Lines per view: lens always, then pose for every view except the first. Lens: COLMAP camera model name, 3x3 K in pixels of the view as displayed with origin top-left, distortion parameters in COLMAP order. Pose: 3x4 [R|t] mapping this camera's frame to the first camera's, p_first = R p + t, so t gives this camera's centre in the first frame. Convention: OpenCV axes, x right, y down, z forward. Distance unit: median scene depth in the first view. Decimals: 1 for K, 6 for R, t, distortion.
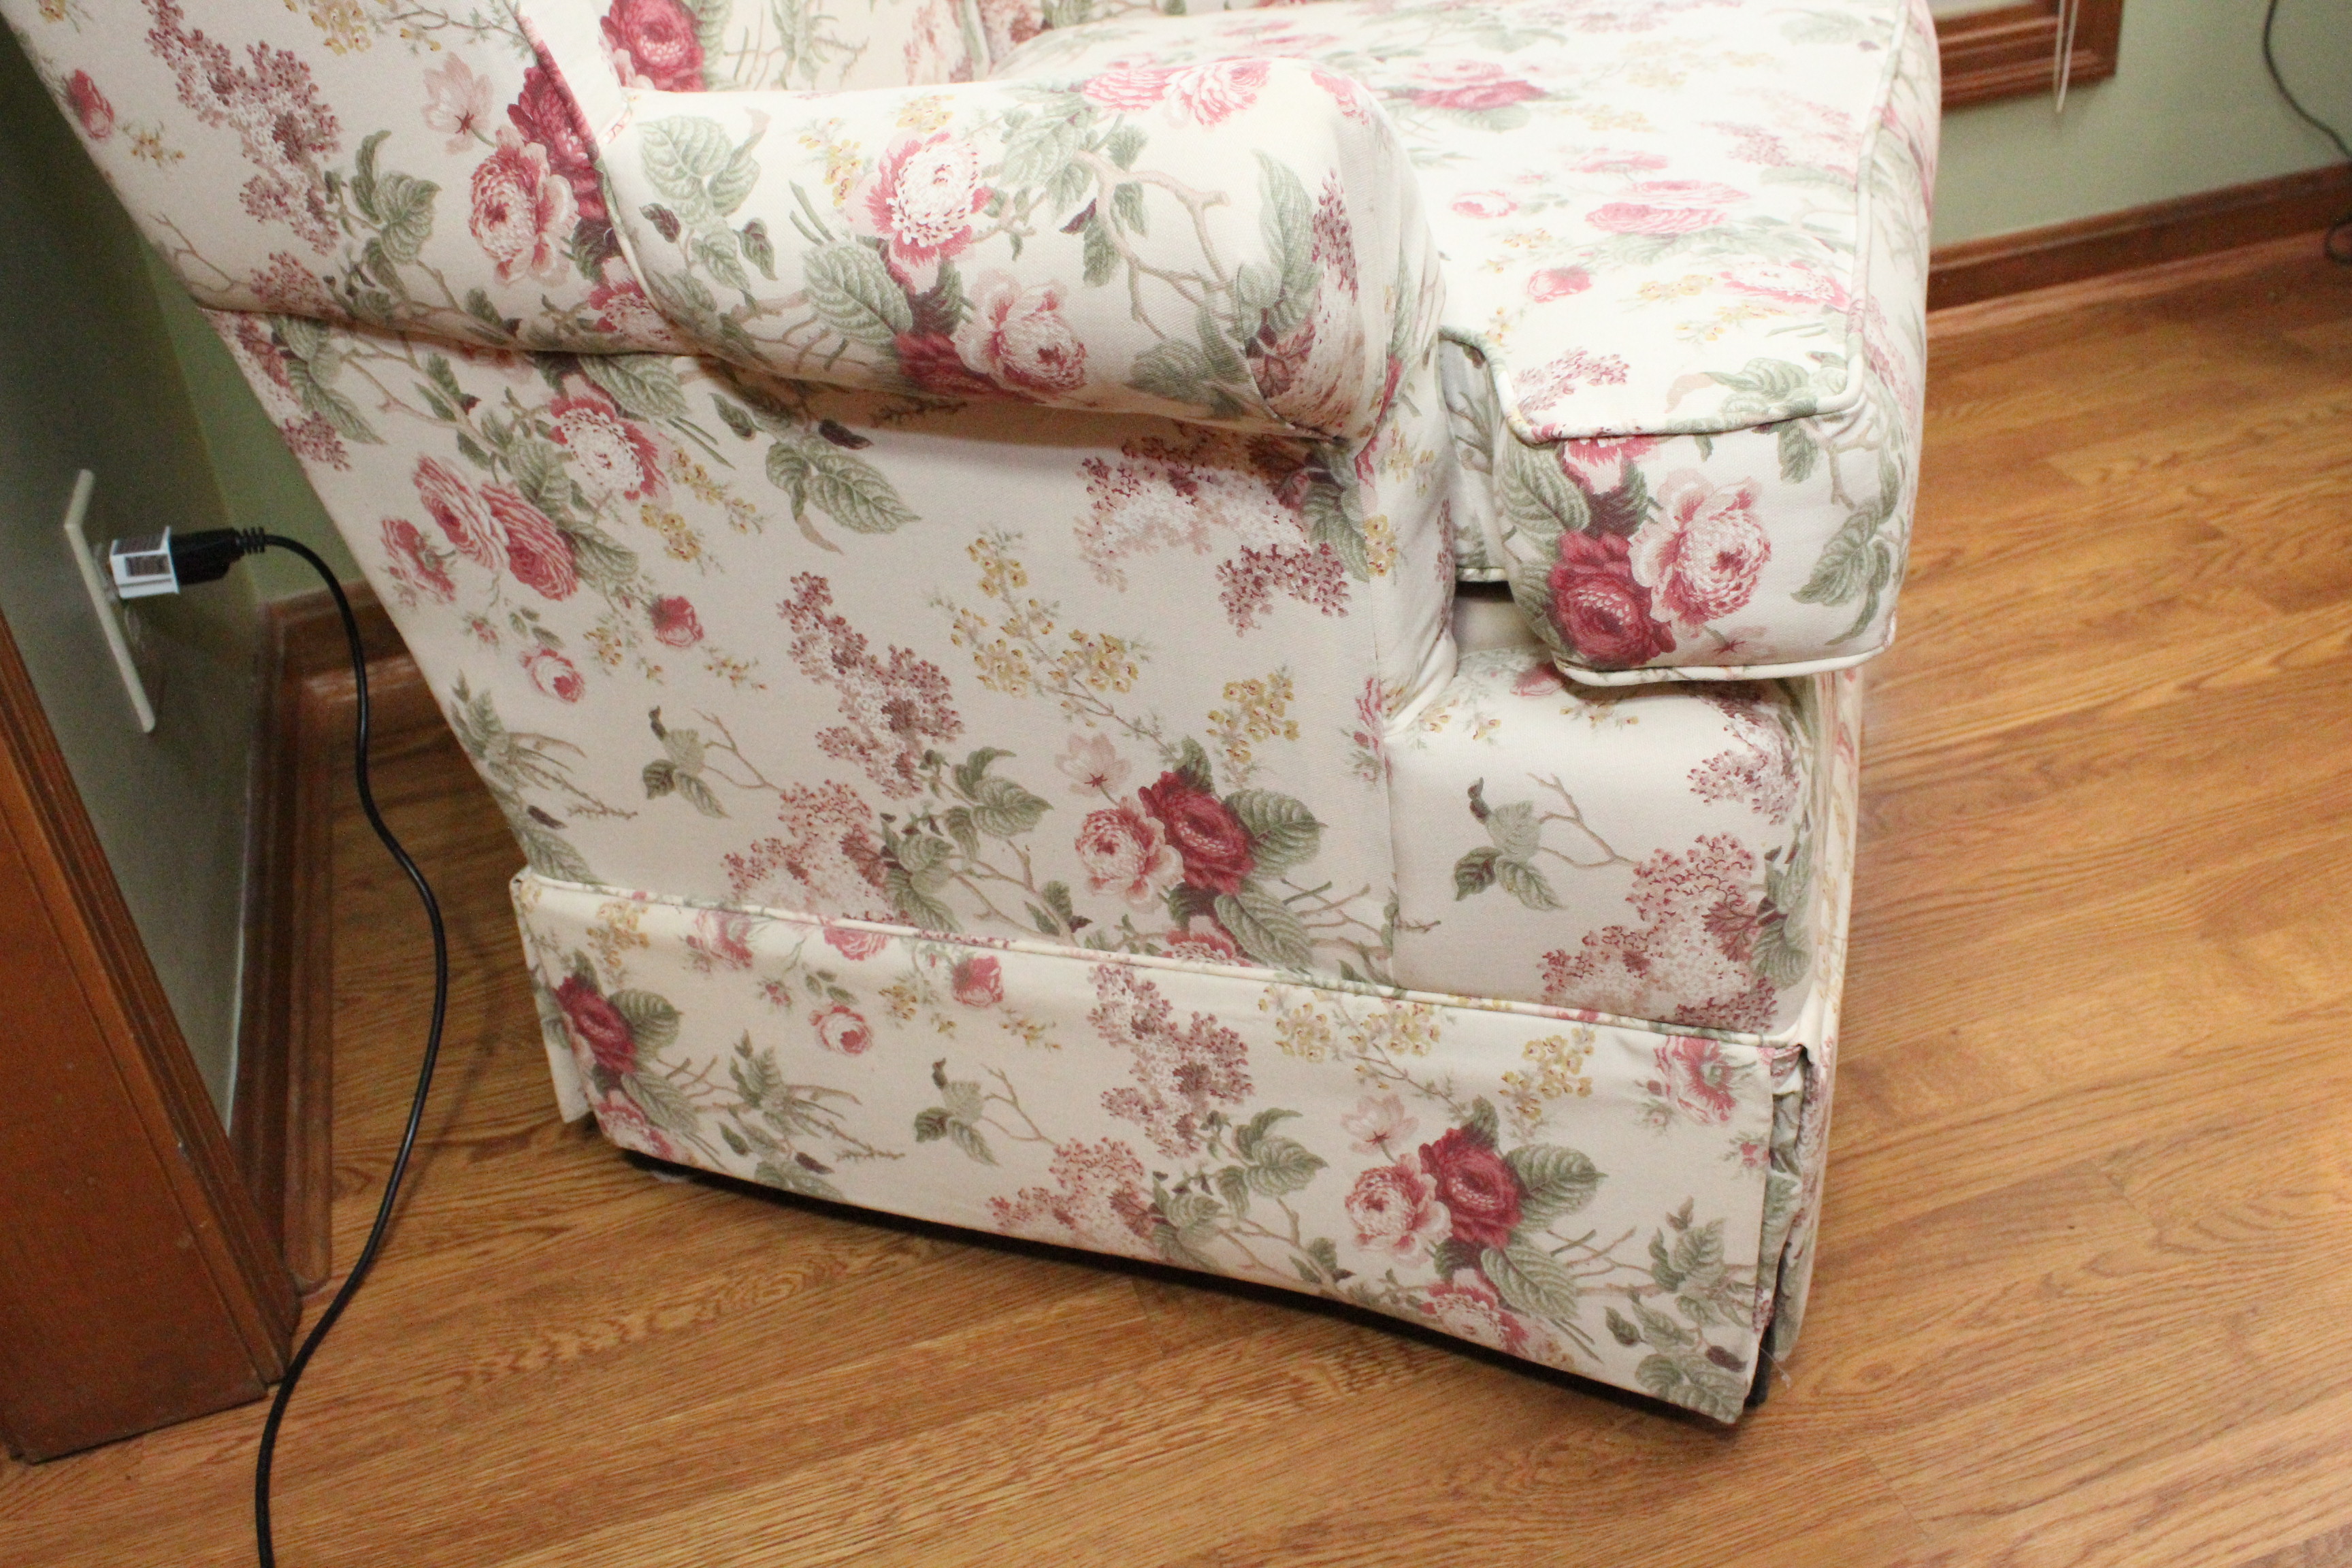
lens RADIAL K [[2311.9, 0, 1177.8], [0, 2311.9, 791.7], [0, 0, 1]] dist [-0.112007, 0.000000]
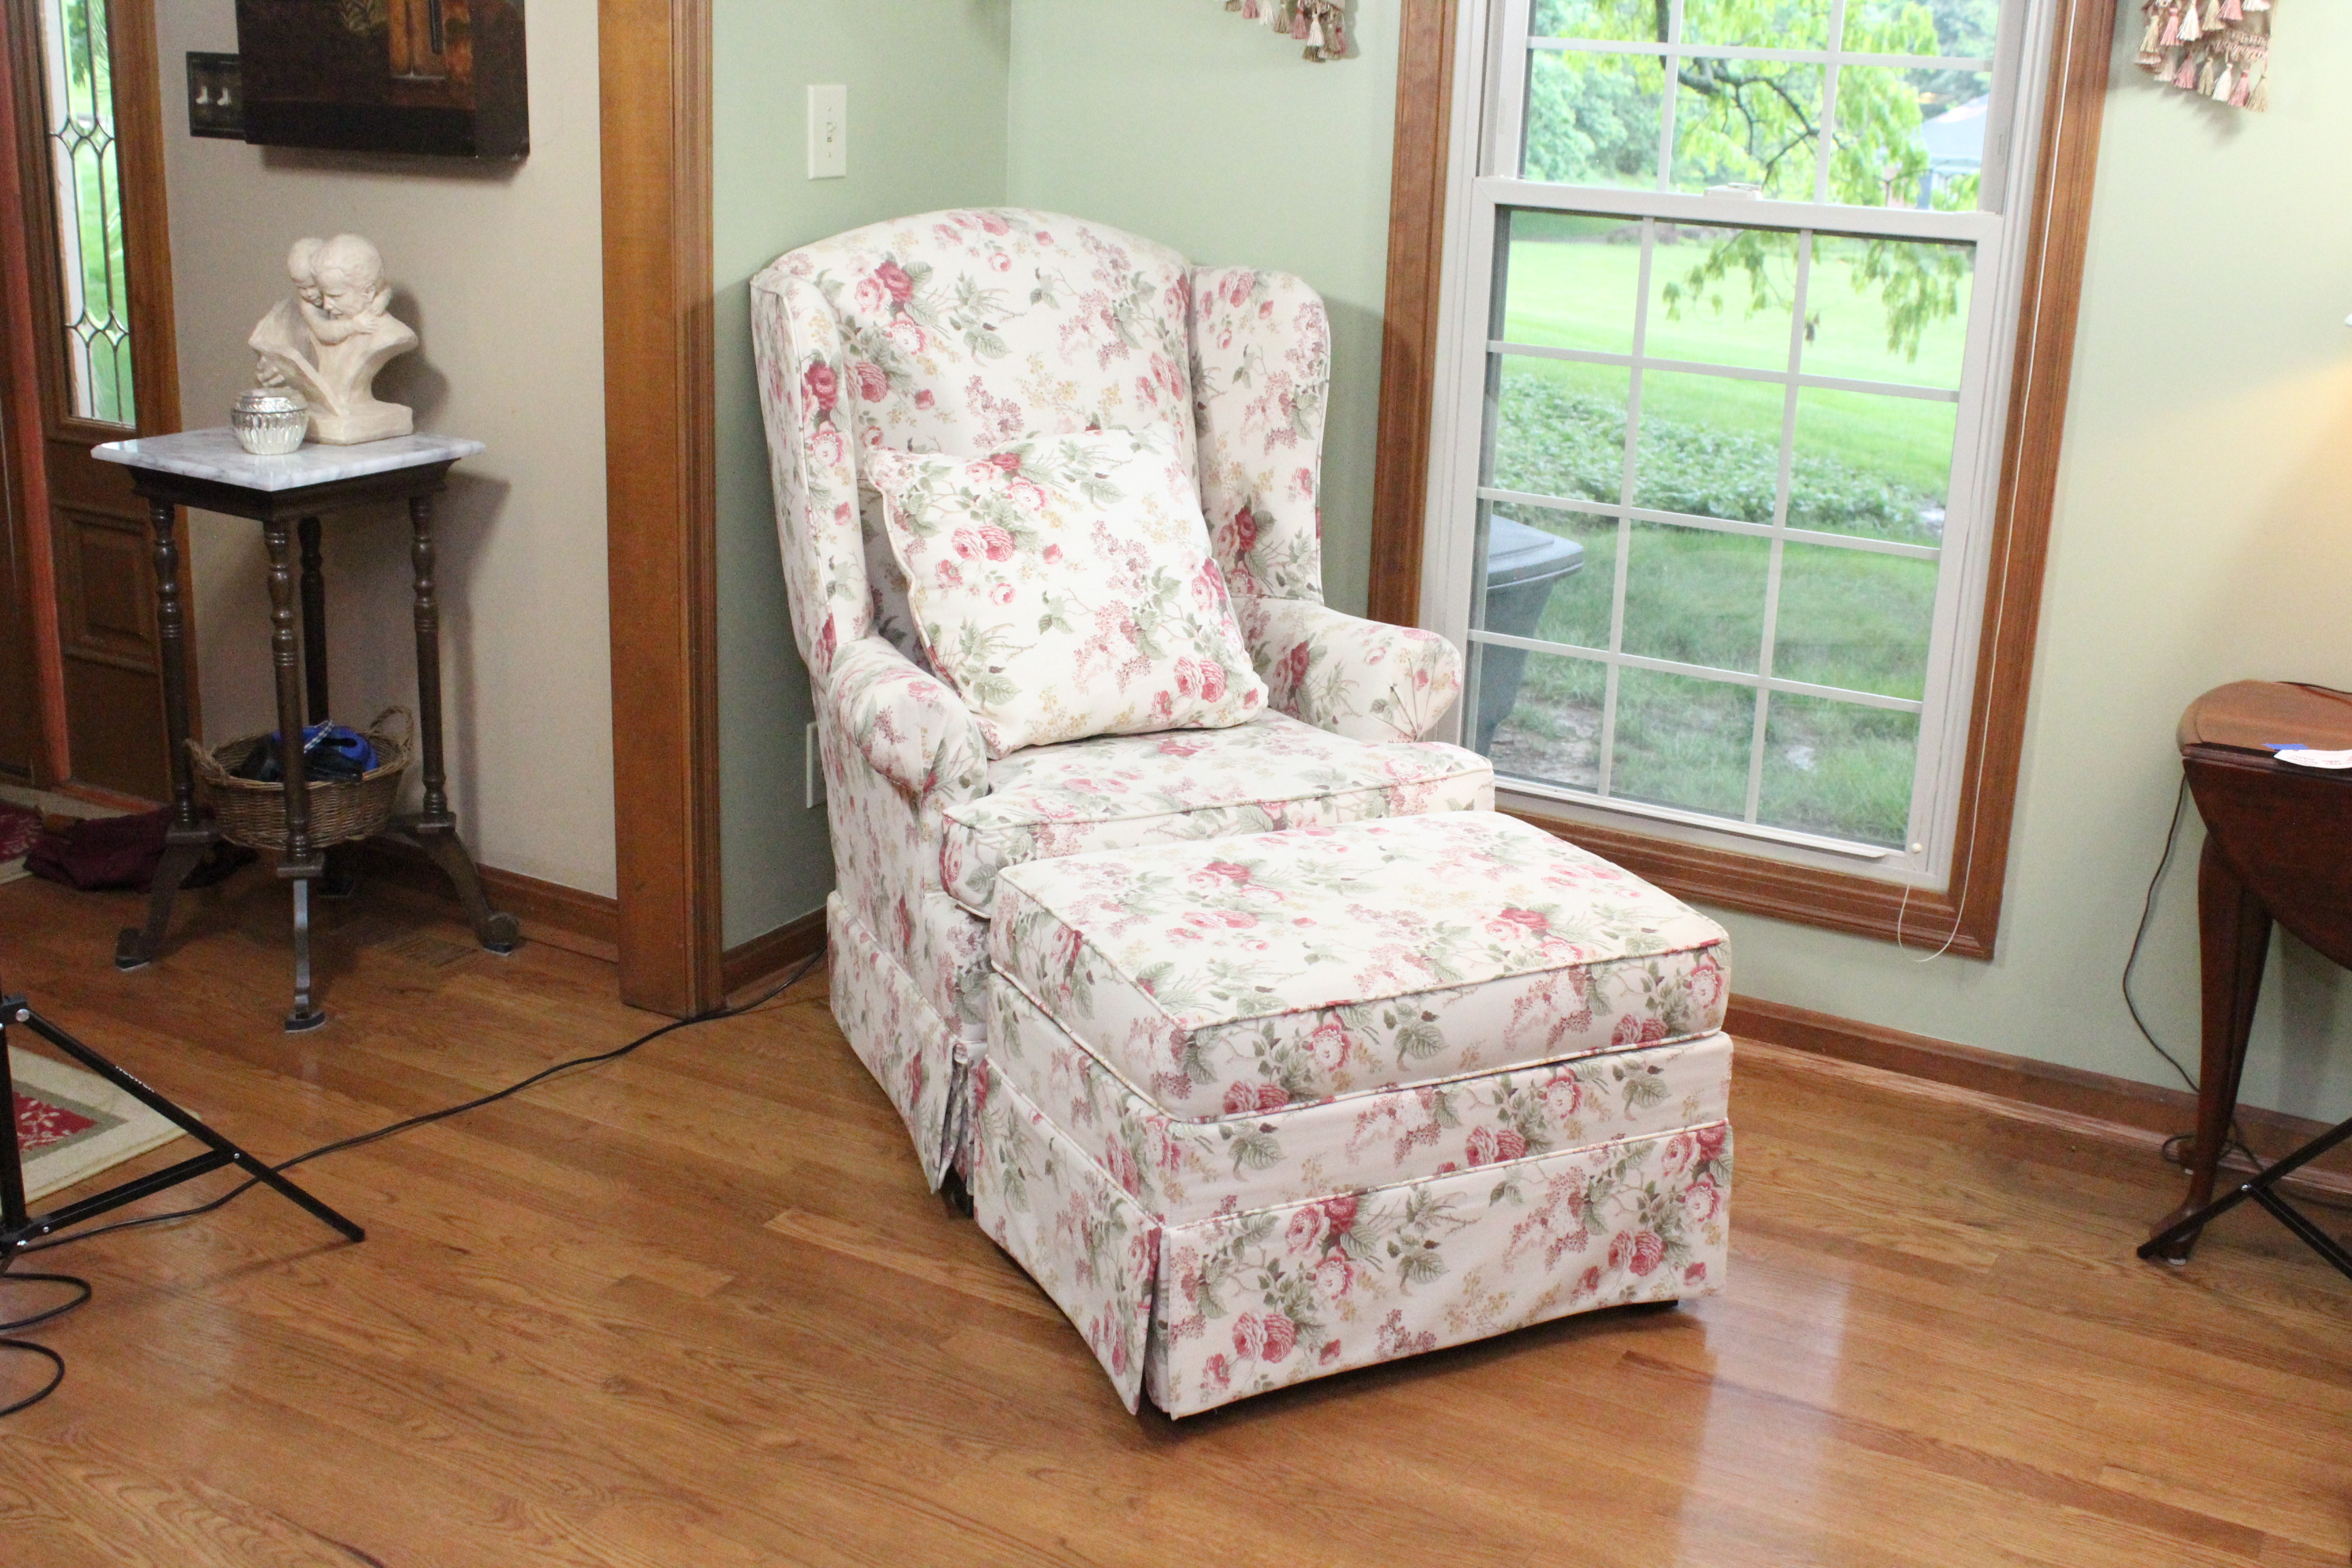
lens RADIAL K [[2647.5, 0, 1172.5], [0, 2647.5, 776.4], [0, 0, 1]] dist [-0.097524, 0.000000]
pose [[0.664375, 0.327917, -0.671622, 2.470478], [-0.486021, 0.872220, -0.054919, -0.125112], [0.567793, 0.362910, 0.738856, -1.380193]]
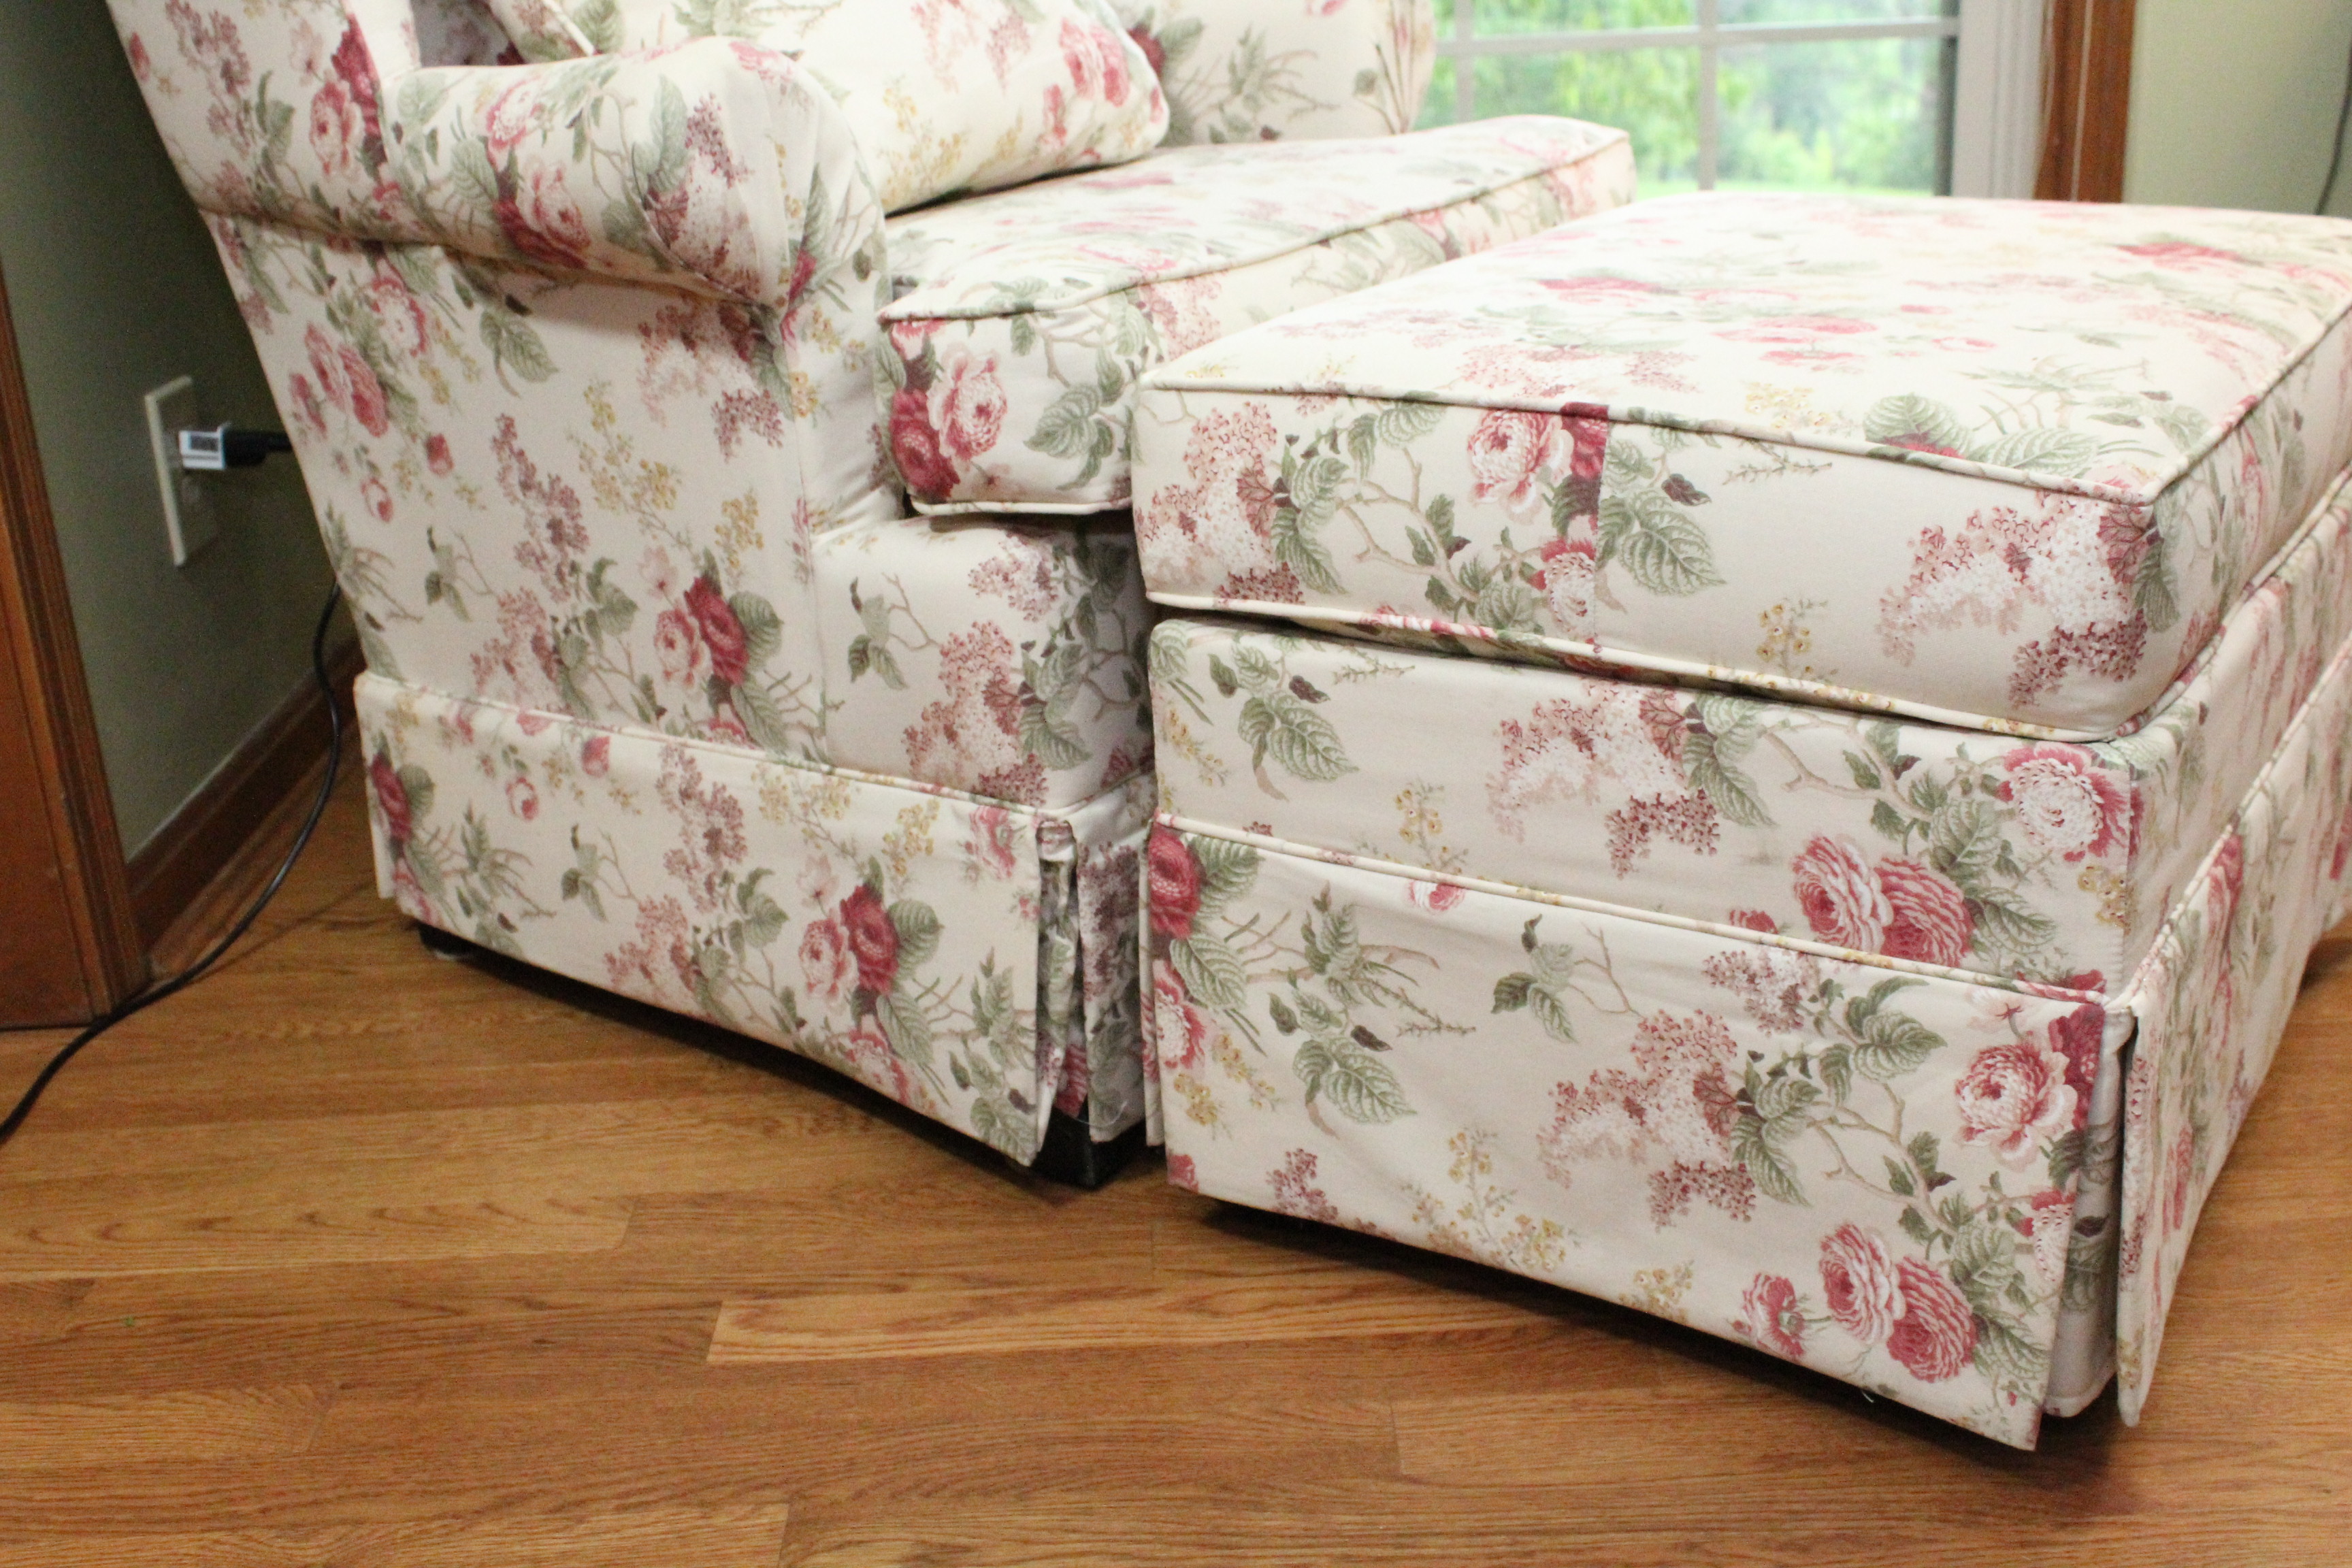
lens RADIAL K [[2528.5, 0, 1175.8], [0, 2528.5, 791.2], [0, 0, 1]] dist [-0.099995, 0.000000]
pose [[0.955993, 0.149393, -0.252504, 0.659862], [-0.195297, 0.966300, -0.167698, 0.307748], [0.218942, 0.209631, 0.952953, -0.329292]]
